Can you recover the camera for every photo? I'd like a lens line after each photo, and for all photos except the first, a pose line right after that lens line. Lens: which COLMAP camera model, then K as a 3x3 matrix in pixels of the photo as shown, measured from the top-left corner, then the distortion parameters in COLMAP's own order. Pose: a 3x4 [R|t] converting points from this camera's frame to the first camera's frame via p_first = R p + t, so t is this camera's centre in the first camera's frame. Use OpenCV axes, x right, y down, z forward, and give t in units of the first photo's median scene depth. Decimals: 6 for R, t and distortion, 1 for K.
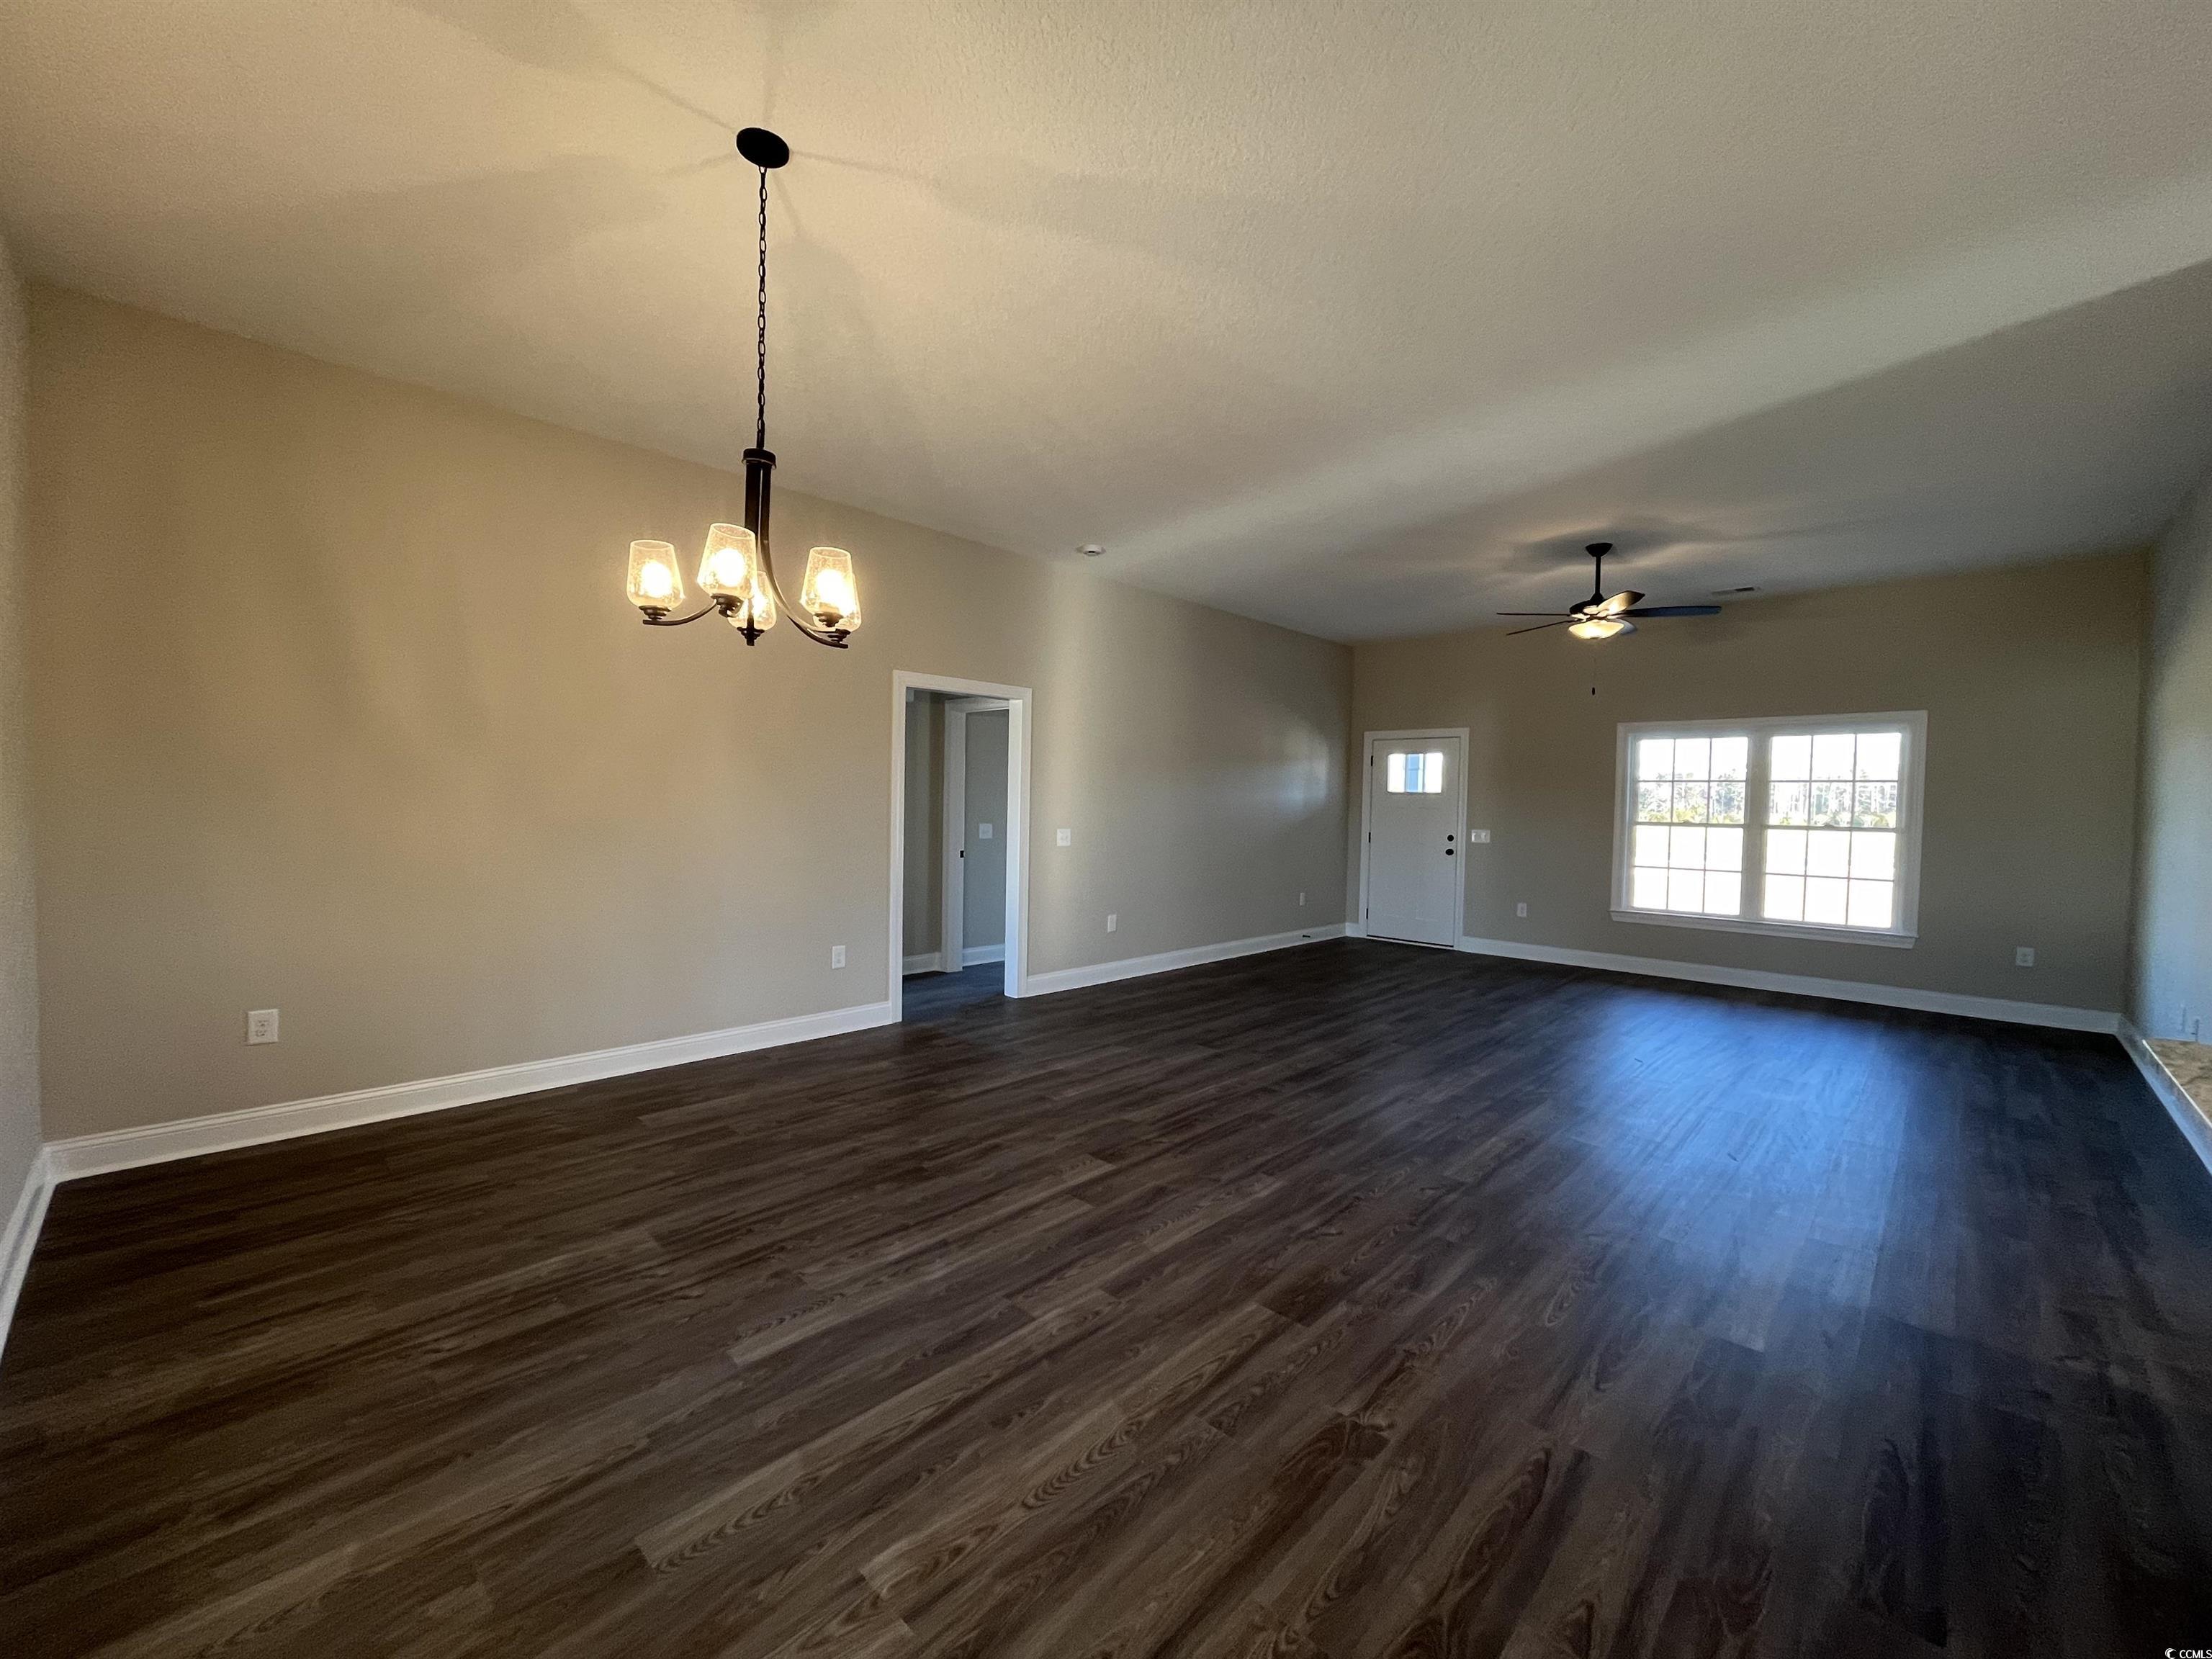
lens RADIAL K [[890.3, 0, 1106.0], [0, 890.3, 829.5], [0, 0, 1]] dist [-0.000880, -0.000211]
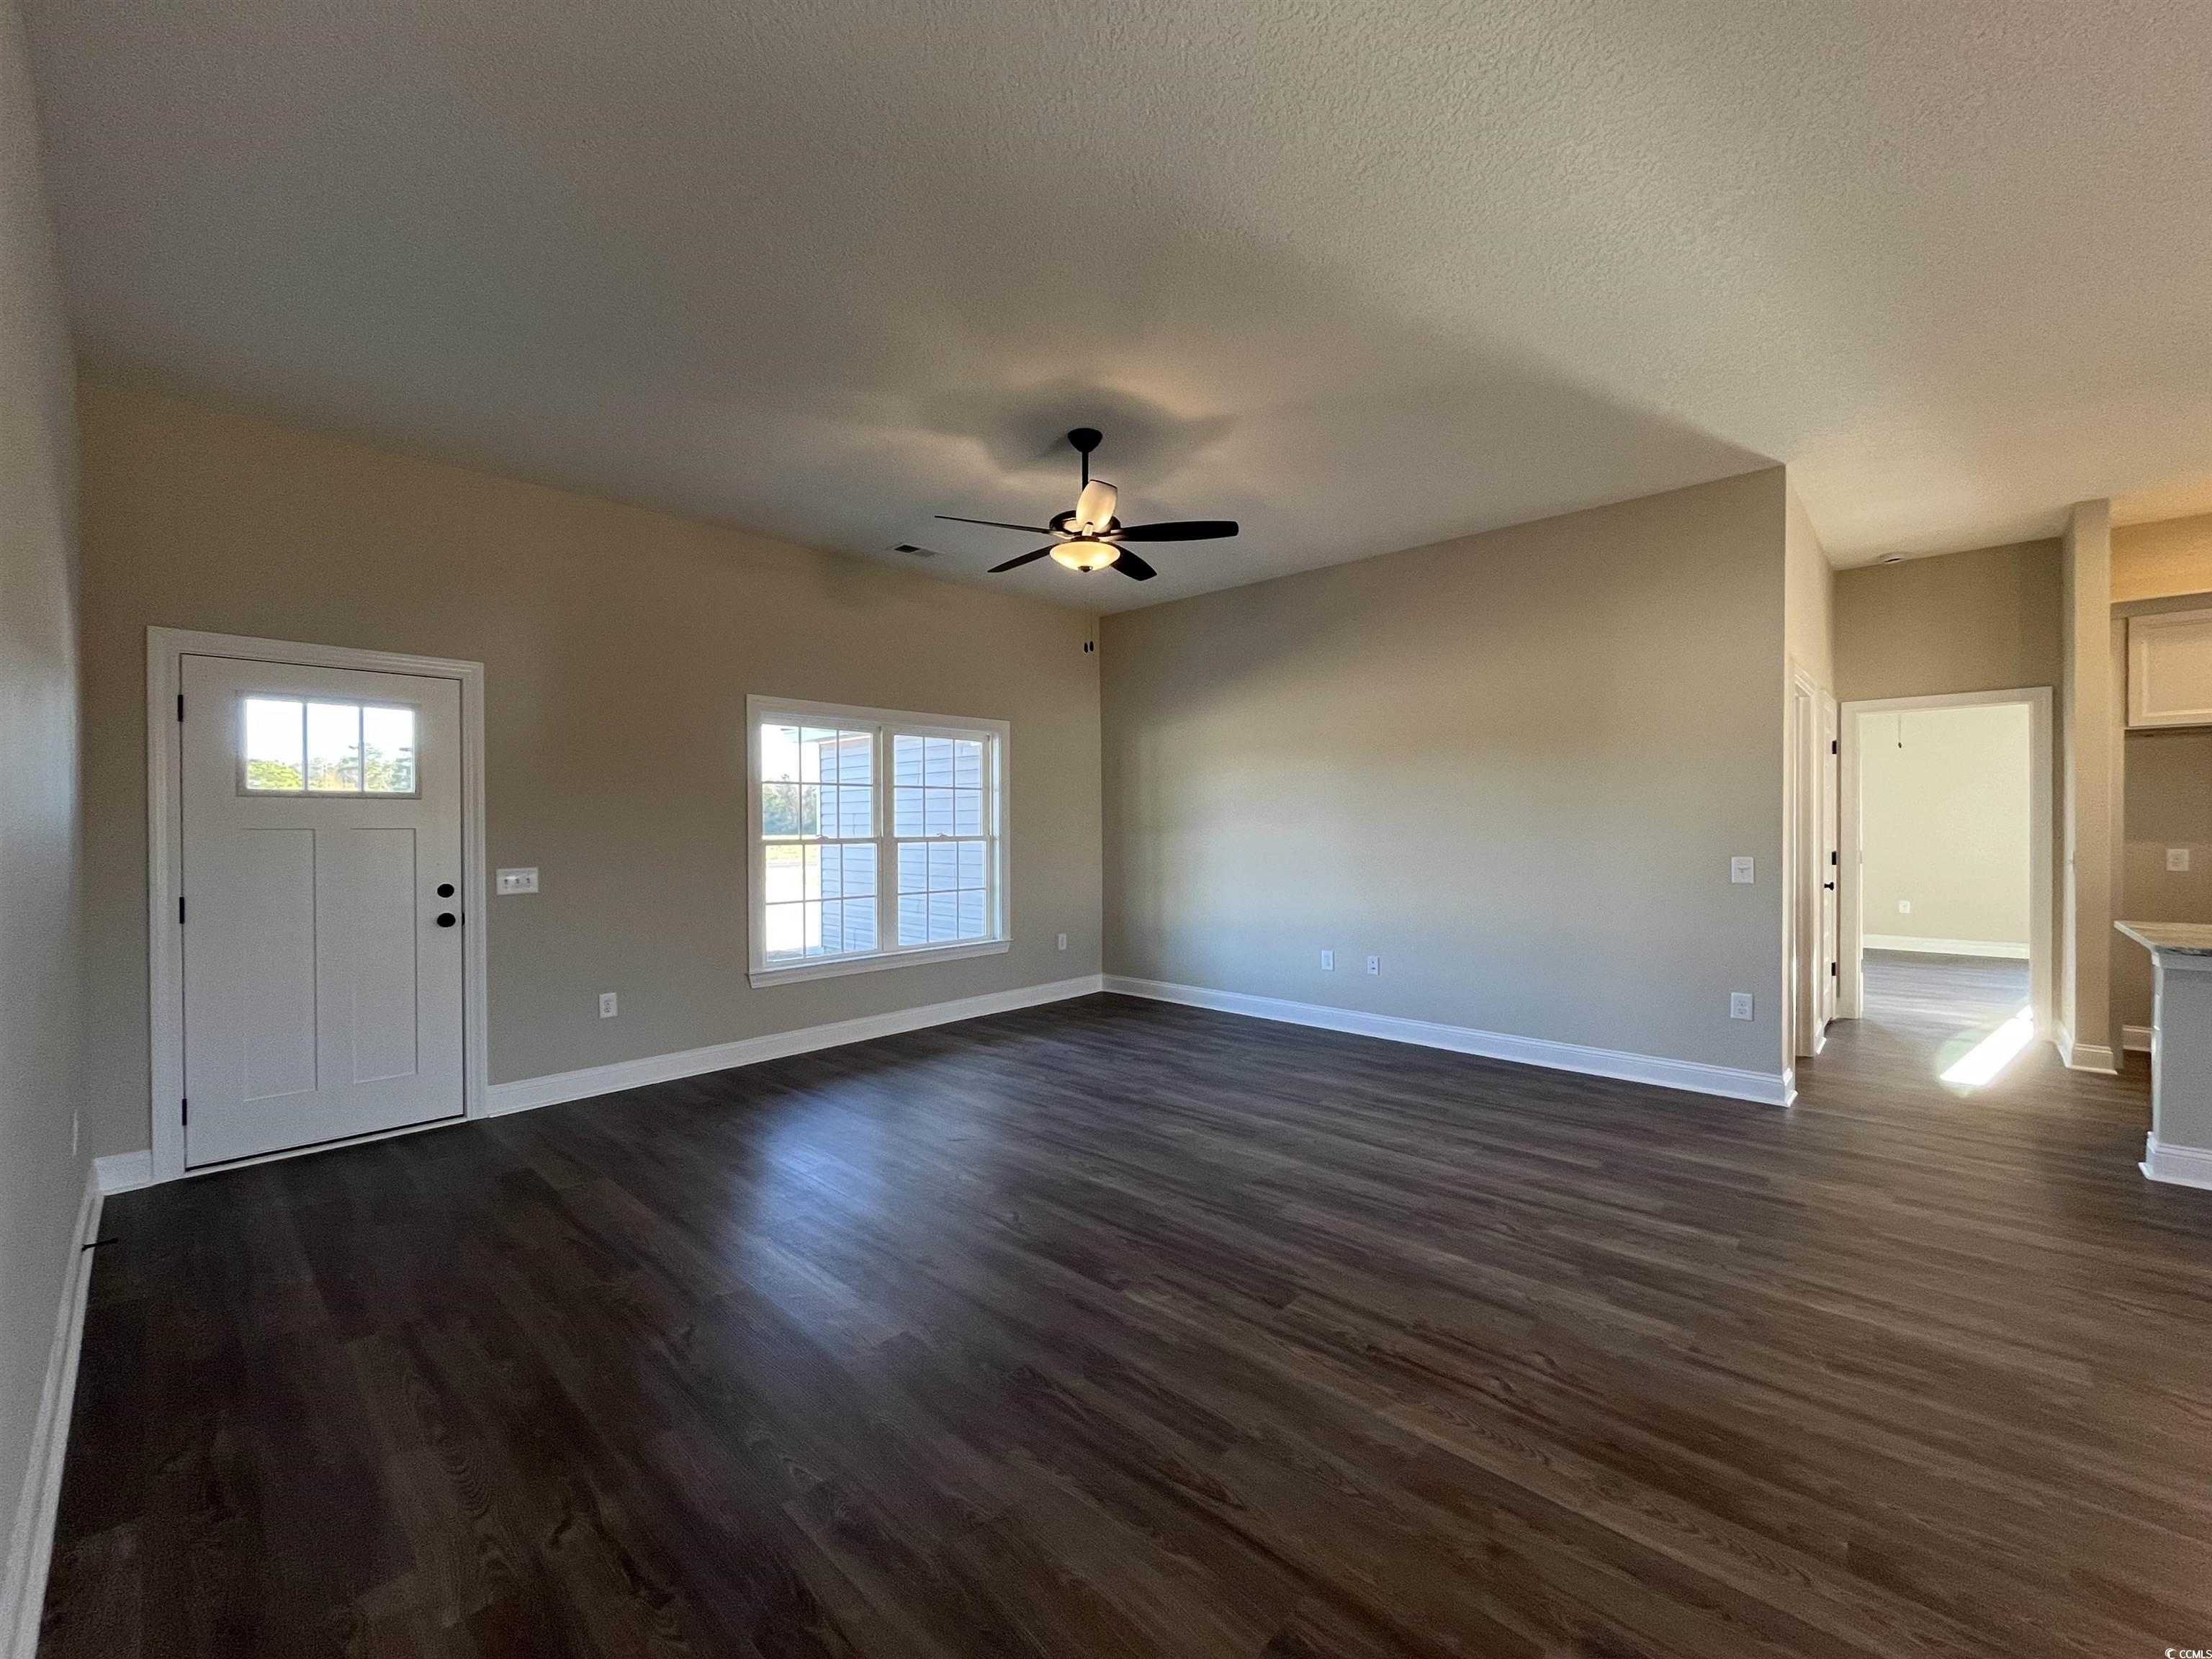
lens RADIAL K [[890.3, 0, 1106.0], [0, 890.3, 829.5], [0, 0, 1]] dist [-0.000880, -0.000211]
pose [[-0.016047, -0.023443, 0.999596, -0.114918], [0.036230, 0.999055, 0.024012, -0.026534], [-0.999215, 0.036600, -0.015182, 0.806122]]
